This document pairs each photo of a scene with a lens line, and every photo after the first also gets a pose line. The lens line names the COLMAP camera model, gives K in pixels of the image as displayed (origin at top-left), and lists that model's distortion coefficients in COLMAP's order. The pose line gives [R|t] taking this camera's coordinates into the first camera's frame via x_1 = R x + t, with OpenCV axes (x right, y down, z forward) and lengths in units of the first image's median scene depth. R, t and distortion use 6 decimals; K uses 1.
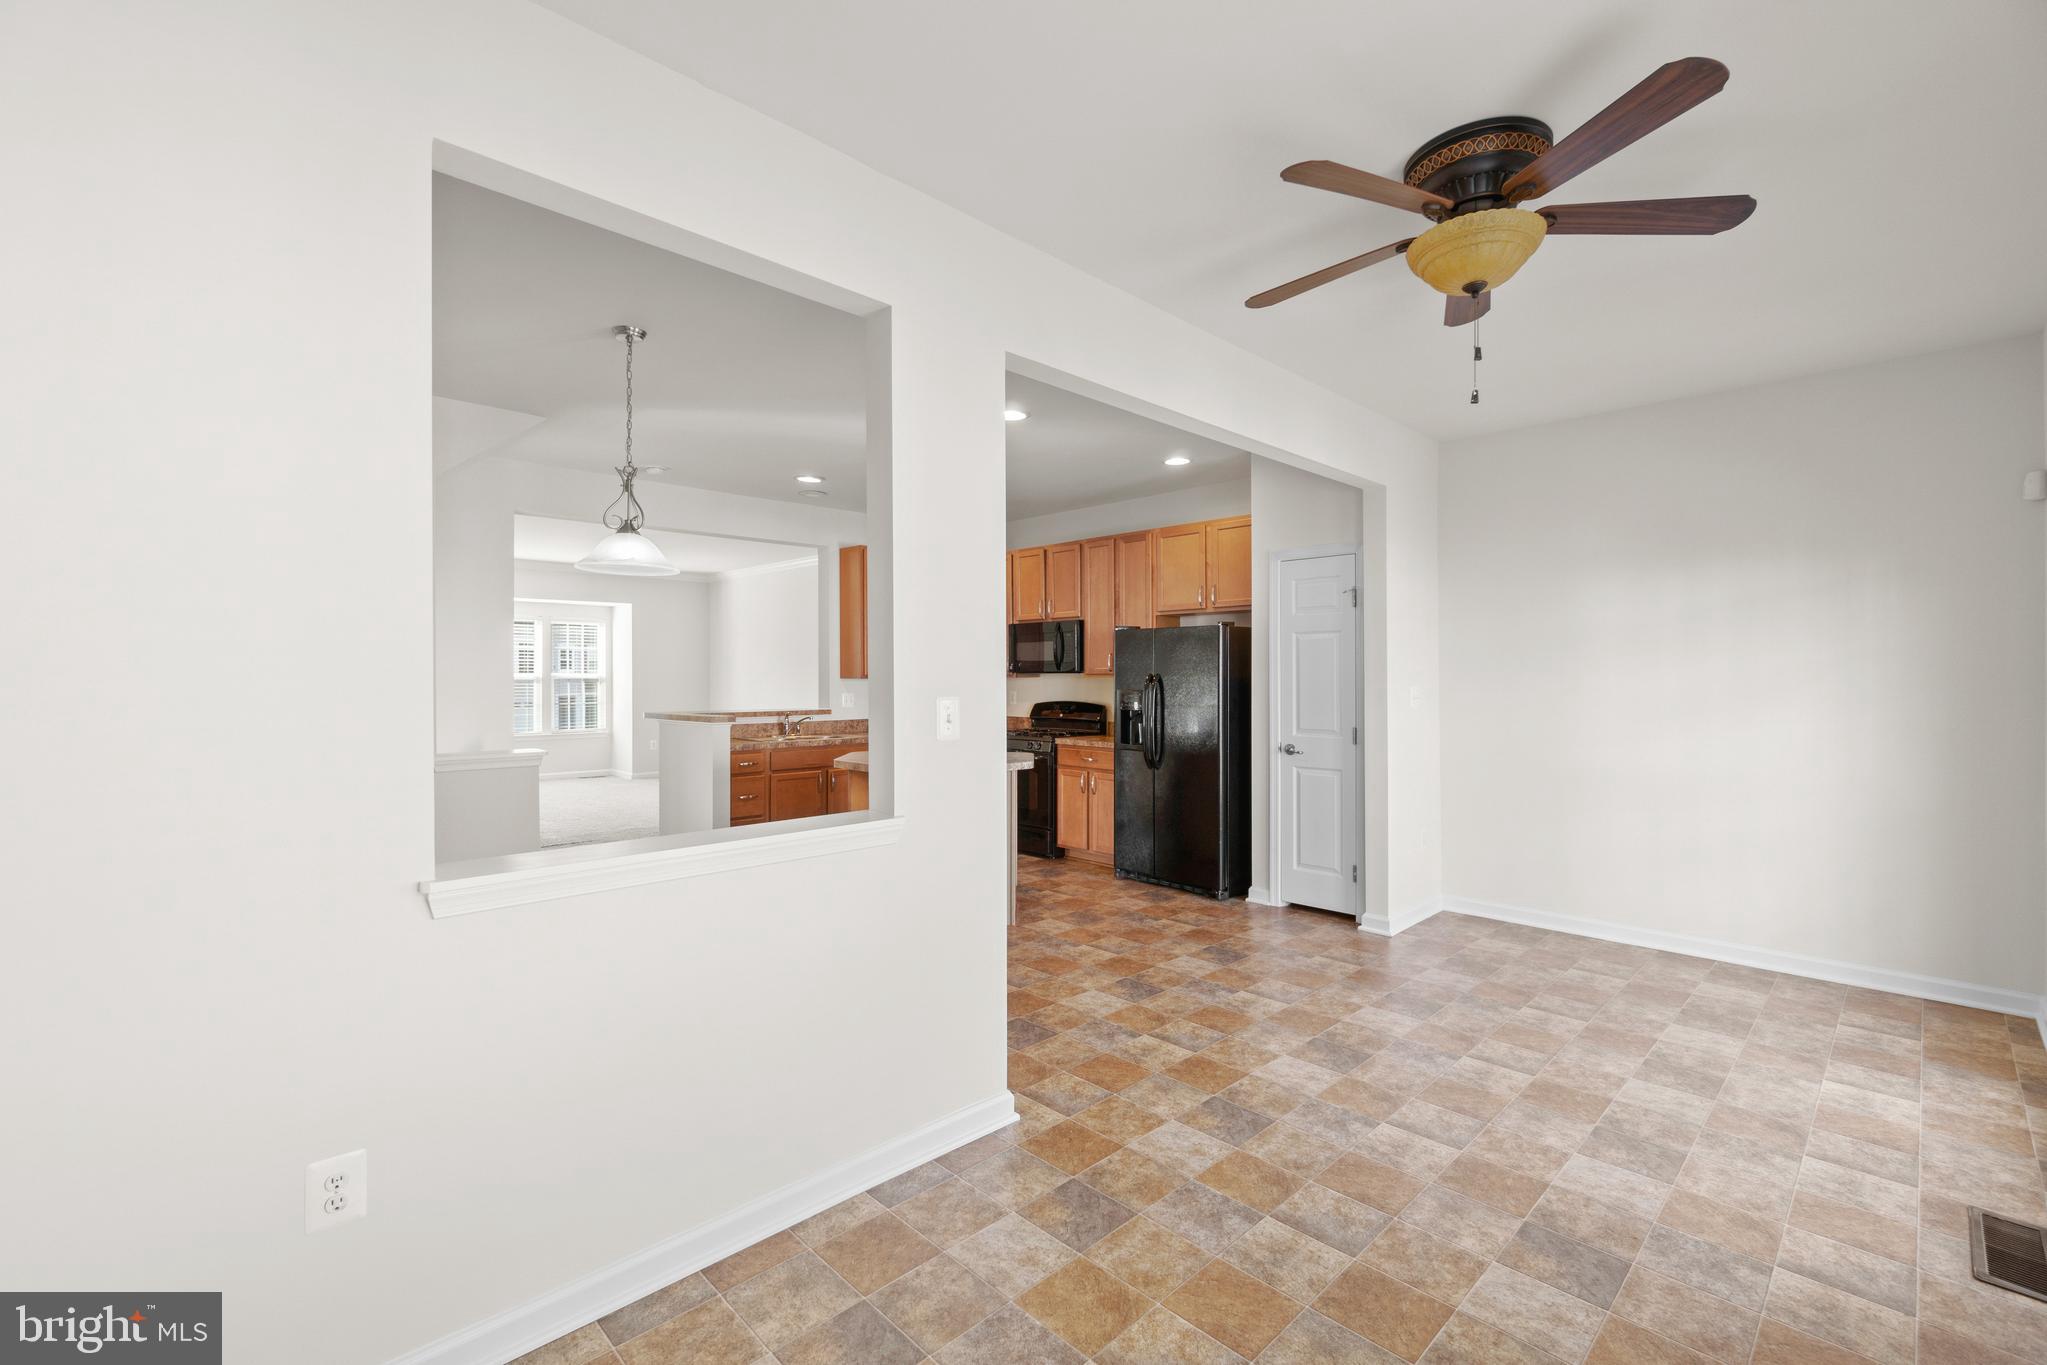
lens RADIAL K [[850.4, 0, 1083.6], [0, 850.4, 718.4], [0, 0, 1]] dist [-0.012249, 0.000317]
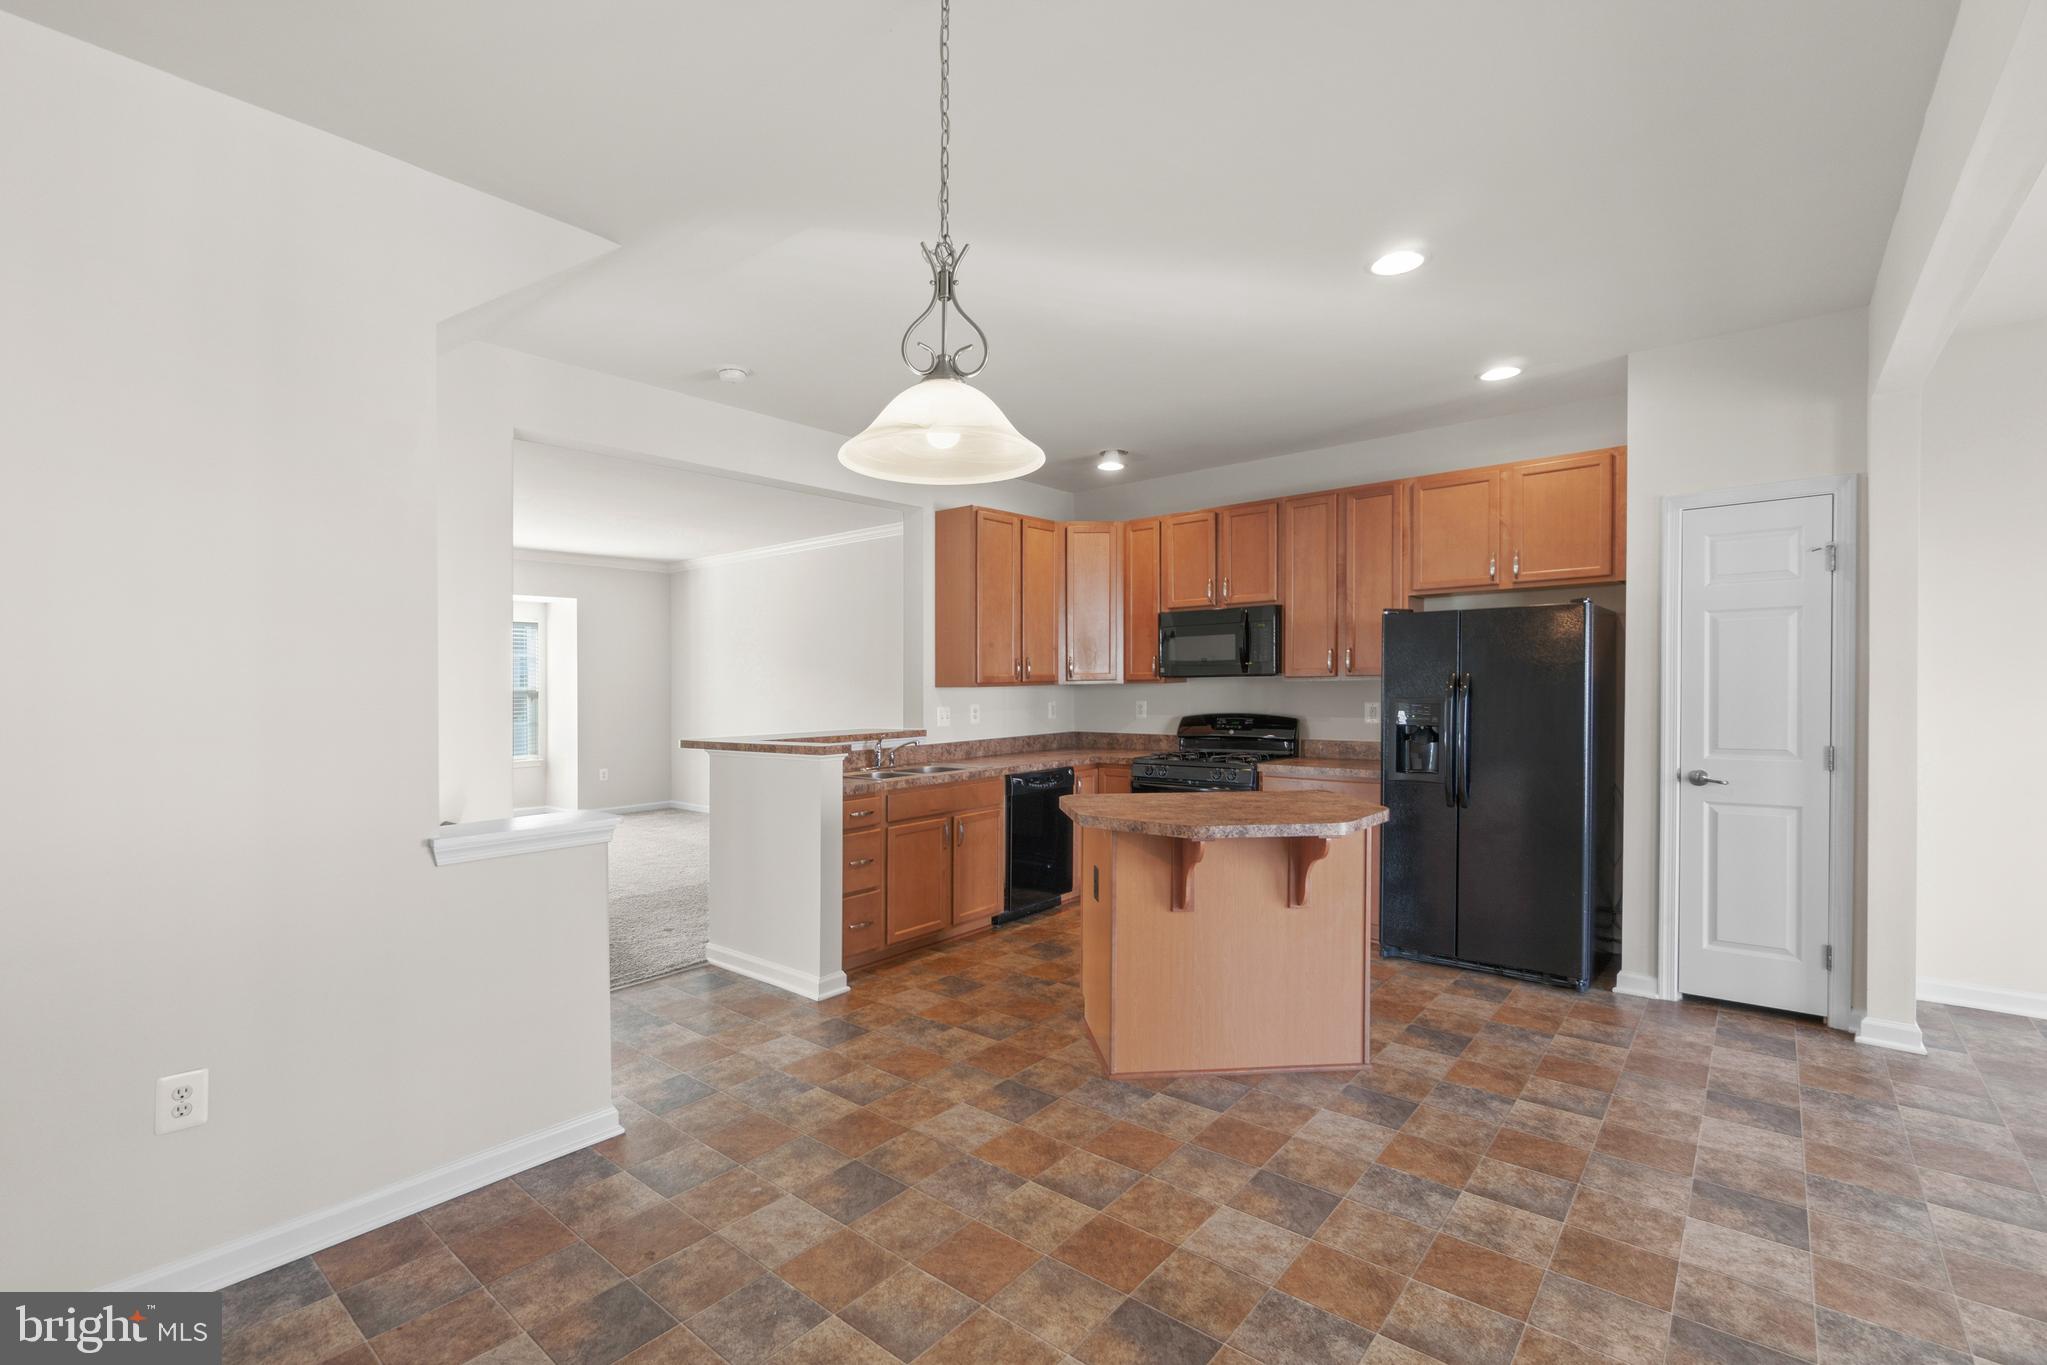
lens RADIAL K [[863.8, 0, 1072.3], [0, 863.8, 679.8], [0, 0, 1]] dist [0.002291, -0.000135]
pose [[0.993835, -0.012492, 0.110159, -0.267534], [0.018646, 0.998311, -0.055016, -0.010353], [-0.109286, 0.056731, 0.992390, 0.262683]]
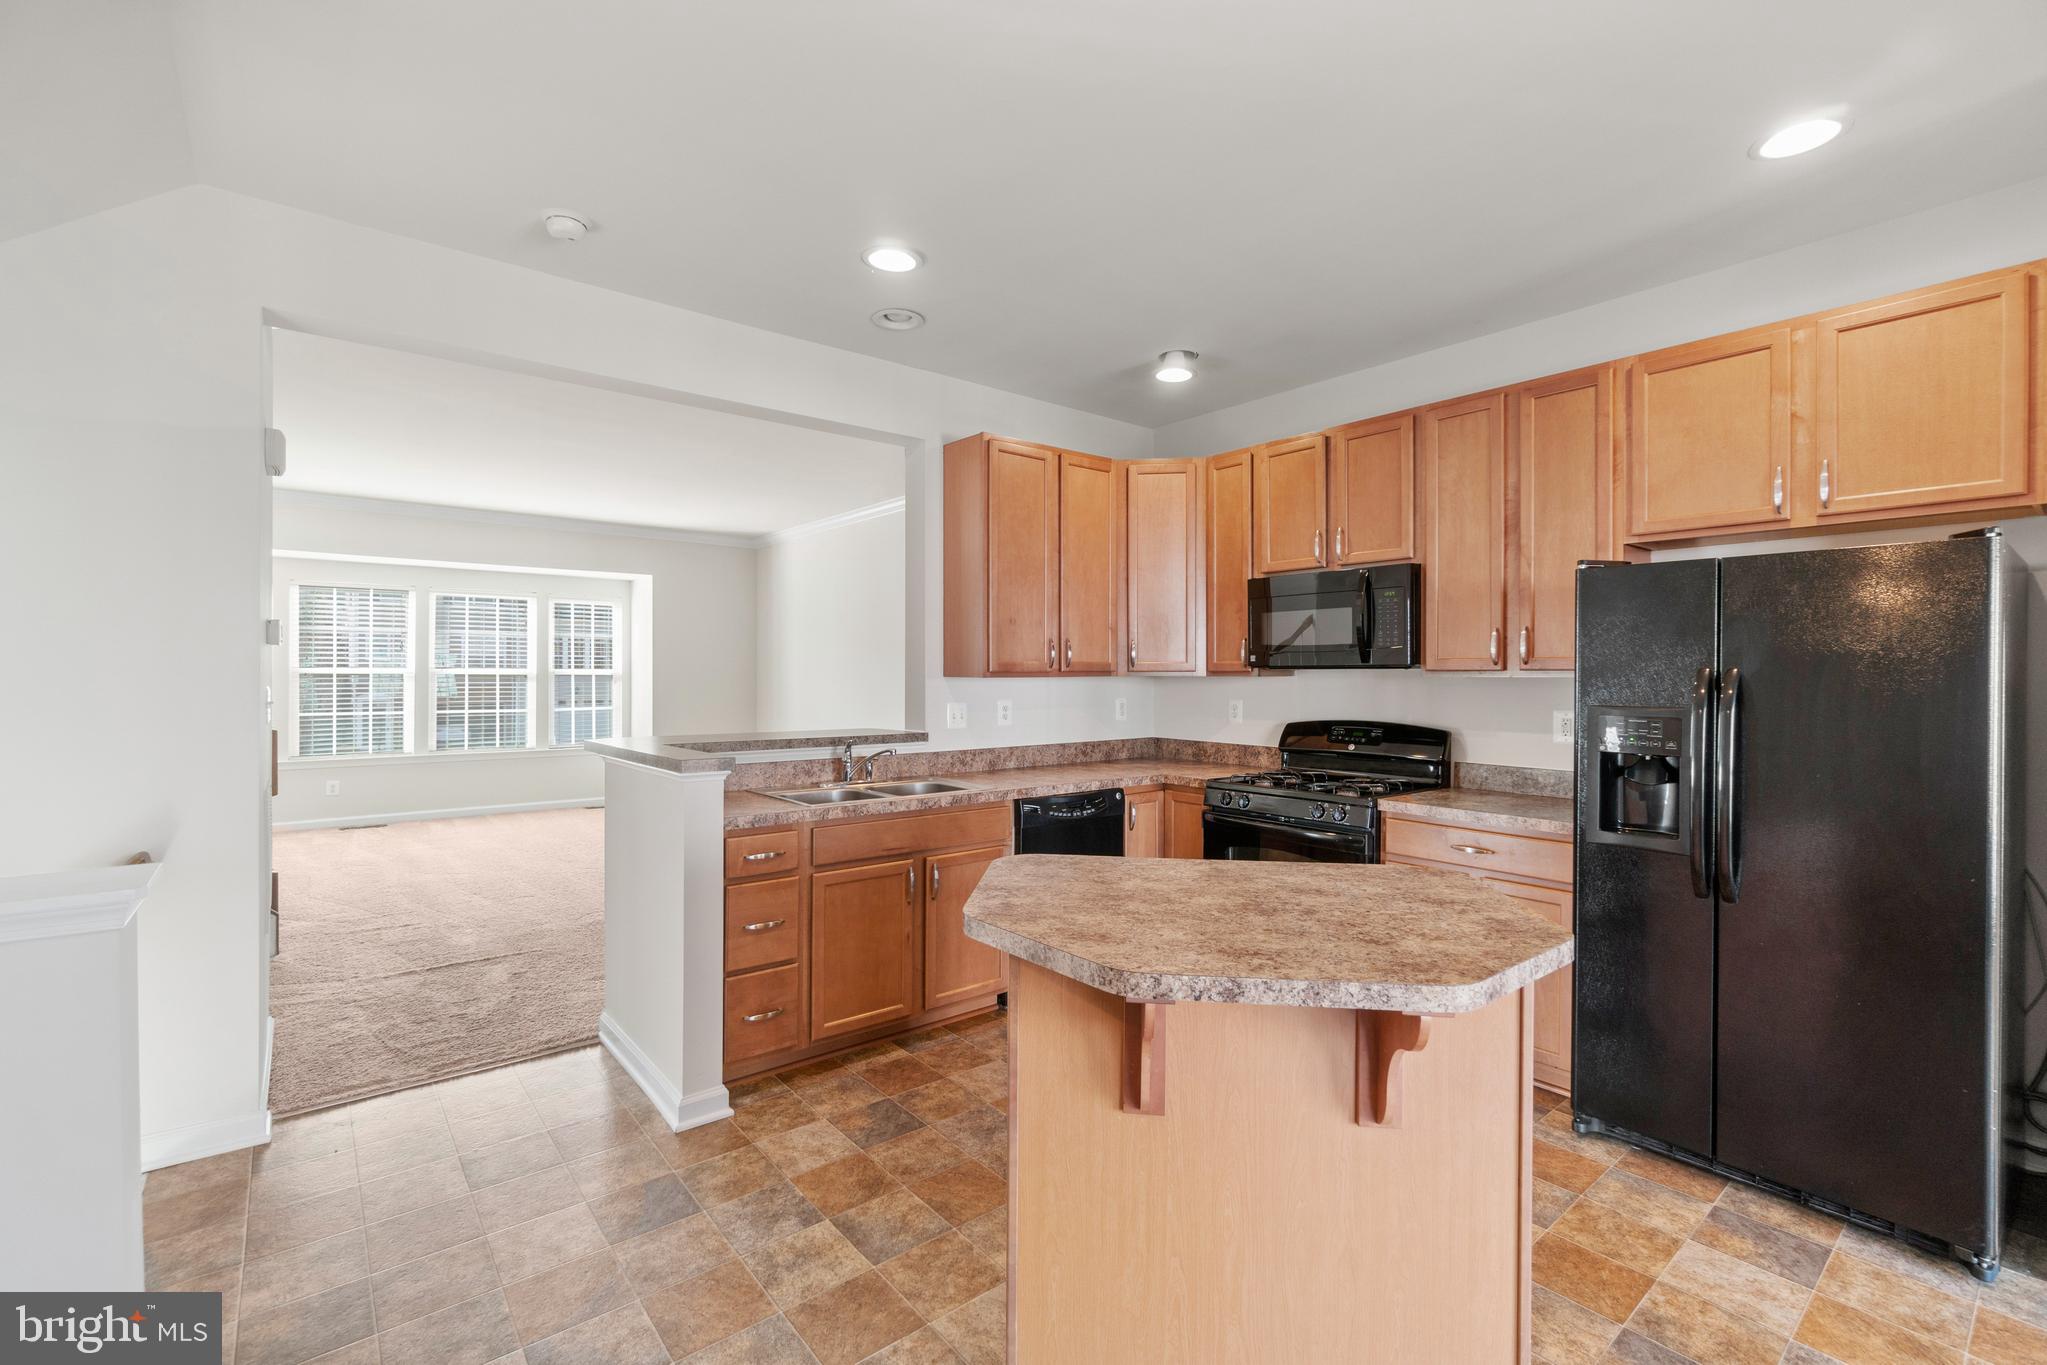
lens RADIAL K [[871.9, 0, 1088.8], [0, 871.9, 644.8], [0, 0, 1]] dist [0.001200, 0.000787]
pose [[0.997113, 0.001508, -0.075920, -0.158554], [-0.008029, 0.996293, -0.085652, -0.020206], [0.075509, 0.086015, 0.993428, 0.463150]]
